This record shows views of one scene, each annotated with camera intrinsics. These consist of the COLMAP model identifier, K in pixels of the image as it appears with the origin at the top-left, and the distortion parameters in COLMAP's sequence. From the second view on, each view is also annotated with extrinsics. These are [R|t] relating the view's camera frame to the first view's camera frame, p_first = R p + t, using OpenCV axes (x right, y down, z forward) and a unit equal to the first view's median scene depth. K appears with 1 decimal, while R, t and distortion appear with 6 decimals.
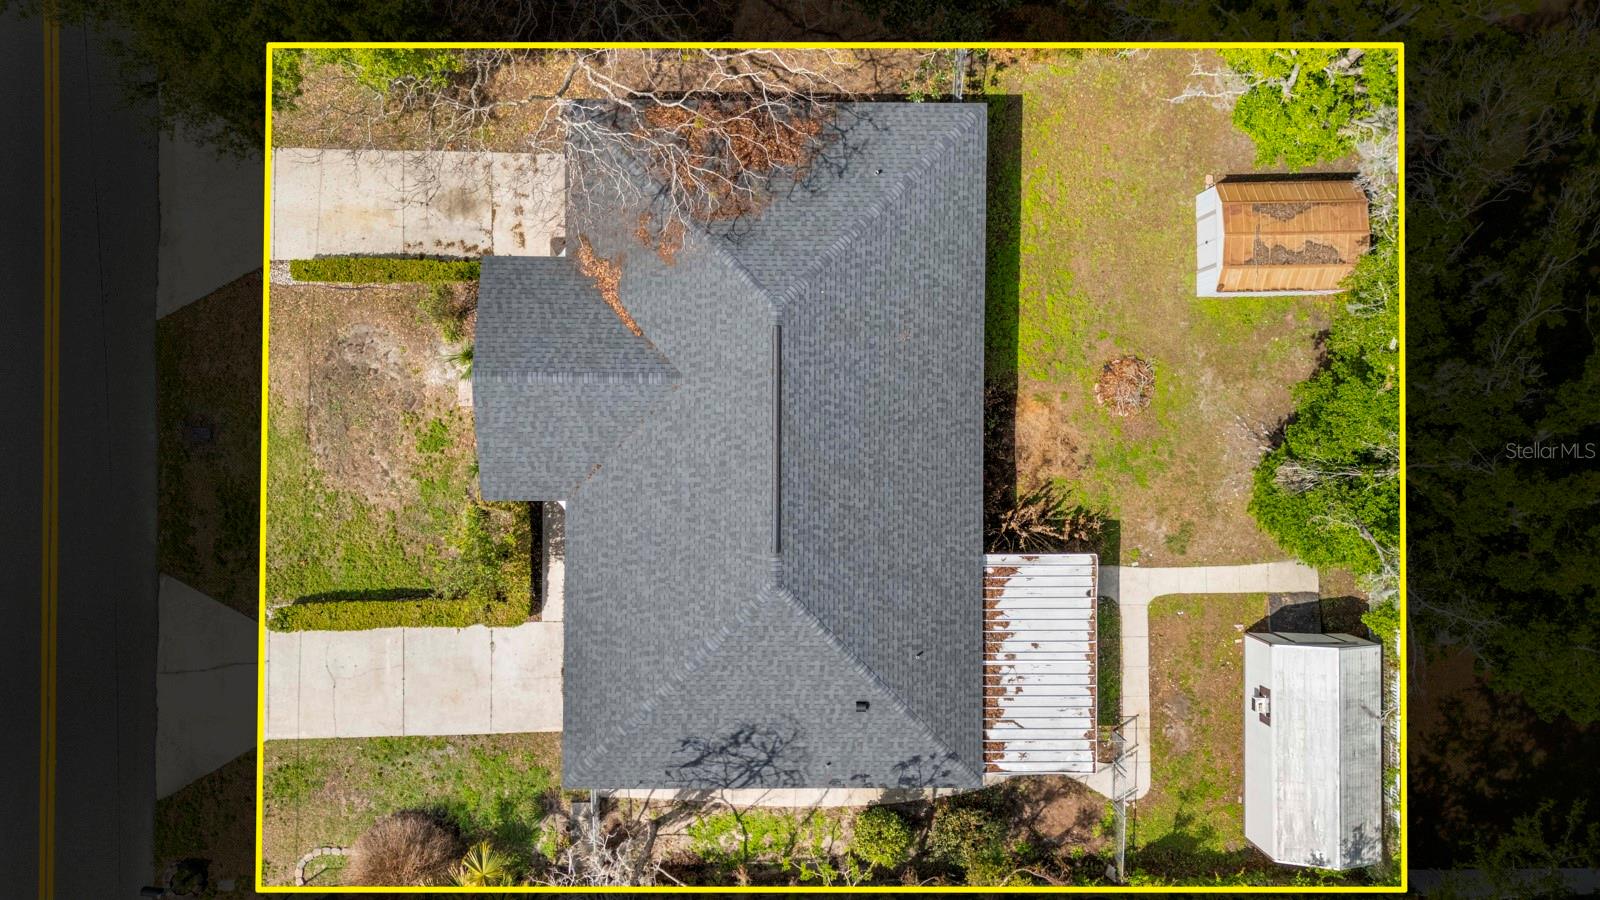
lens RADIAL K [[1201.6, 0, 785.5], [0, 1201.6, 447.2], [0, 0, 1]] dist [0.034577, -0.006186]
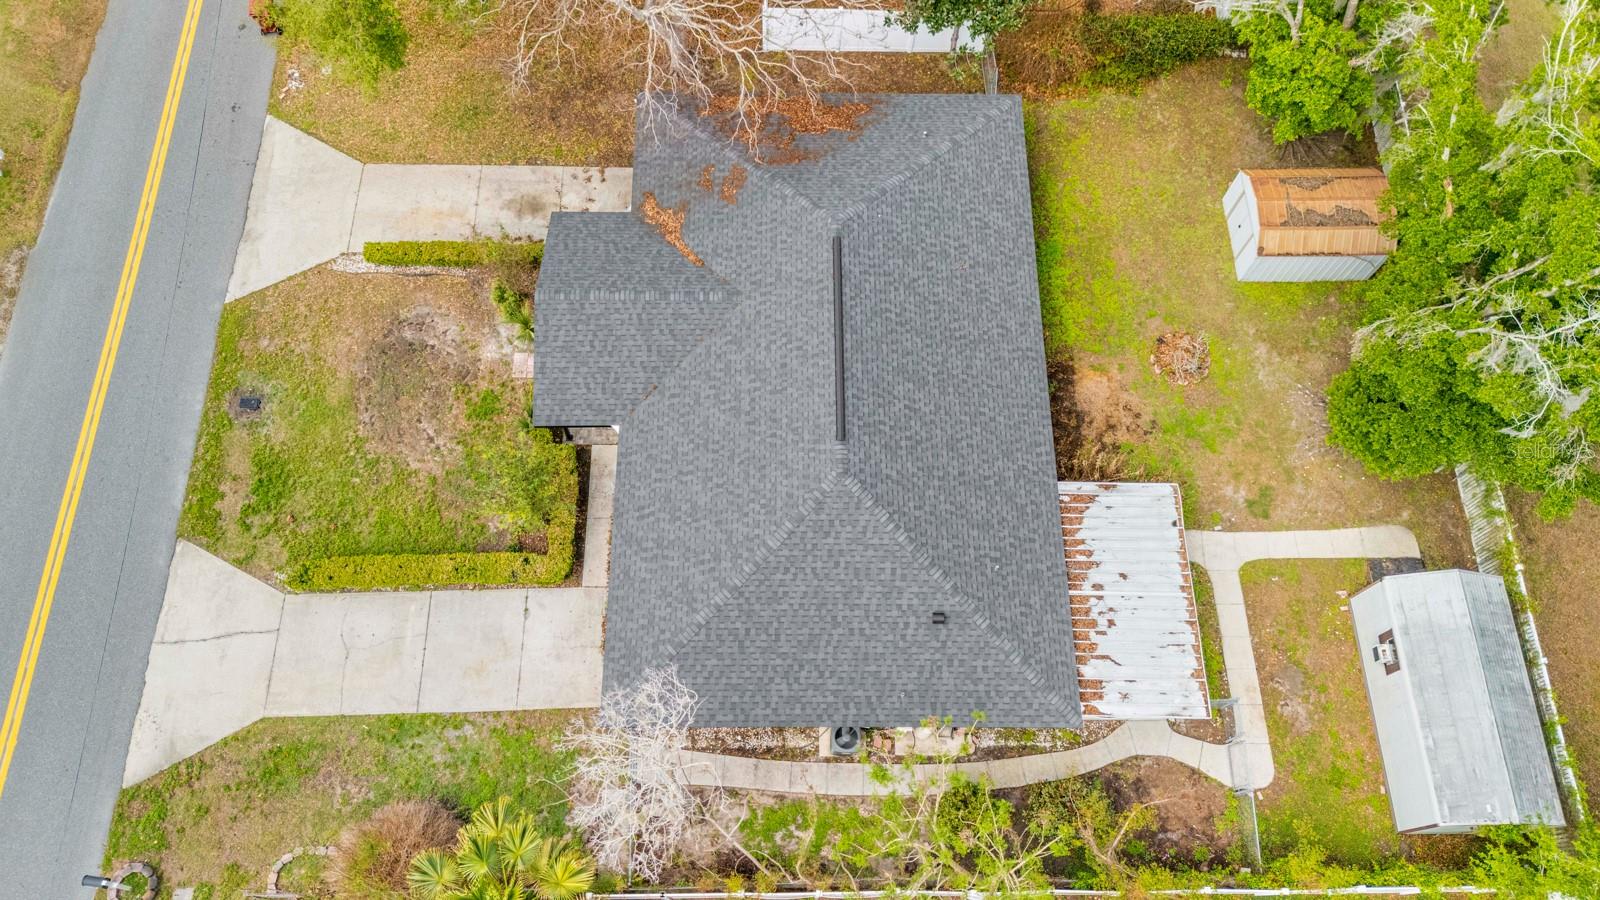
lens RADIAL K [[1201.6, 0, 785.5], [0, 1201.6, 447.2], [0, 0, 1]] dist [0.034577, -0.006186]
pose [[0.999977, -0.006844, -0.000149, -0.048507], [0.006193, 0.913730, -0.406275, 0.446251], [0.002917, 0.406265, 0.913751, 0.123251]]
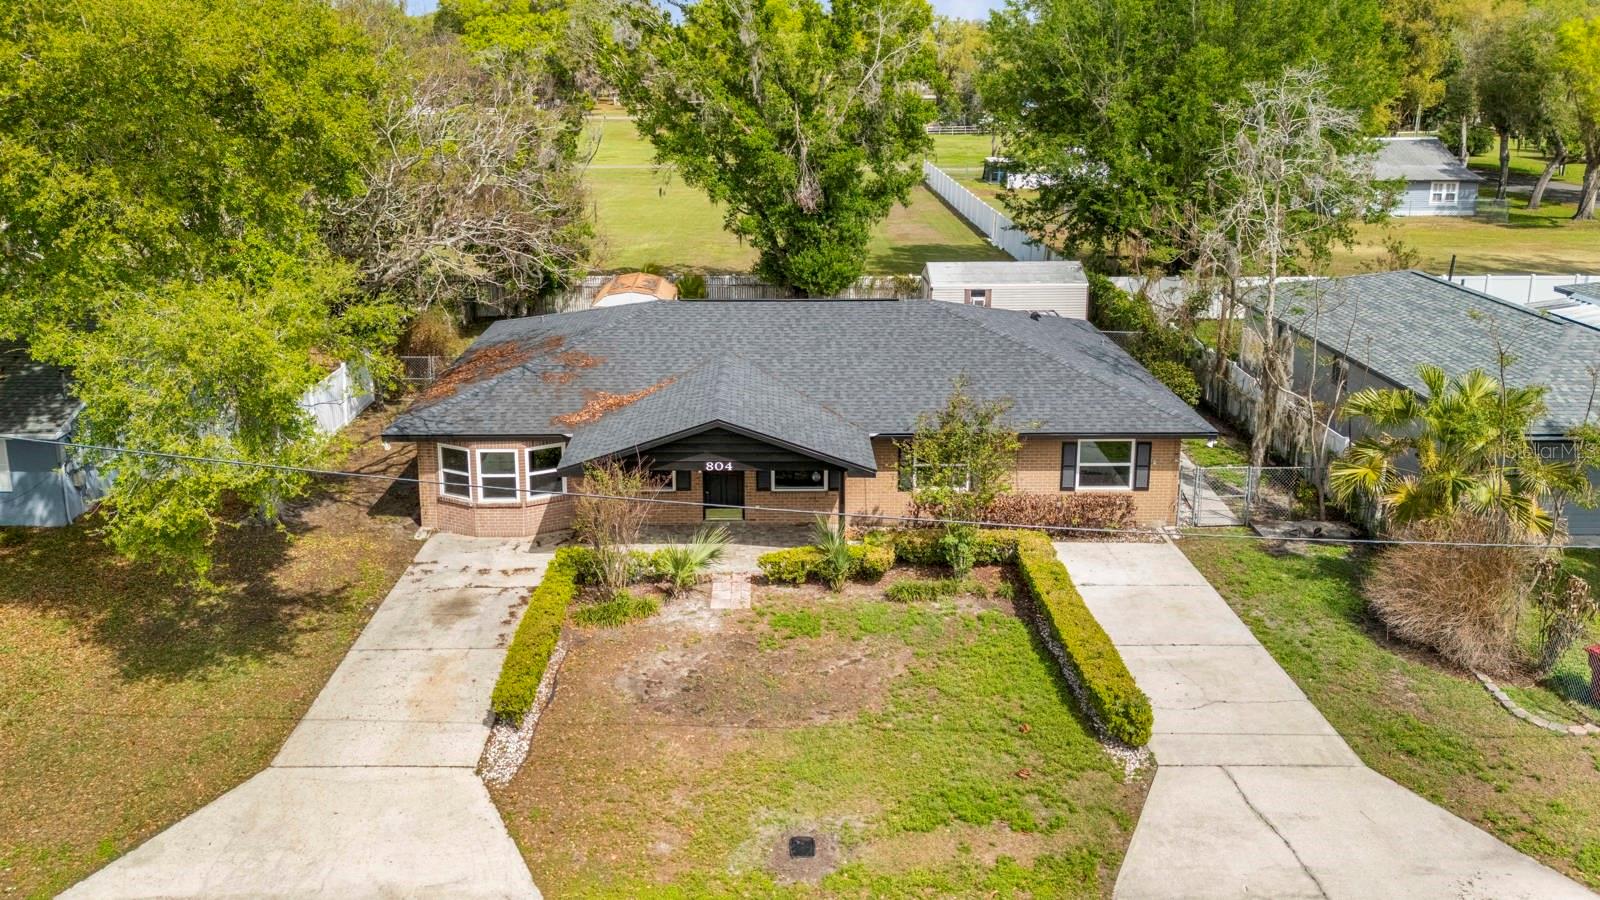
lens RADIAL K [[1201.6, 0, 785.5], [0, 1201.6, 447.2], [0, 0, 1]] dist [0.034577, -0.006186]
pose [[-0.018614, -0.336275, 0.941580, -0.933463], [0.999763, -0.016872, 0.013739, -0.023207], [0.011266, 0.941613, 0.336509, 0.720895]]
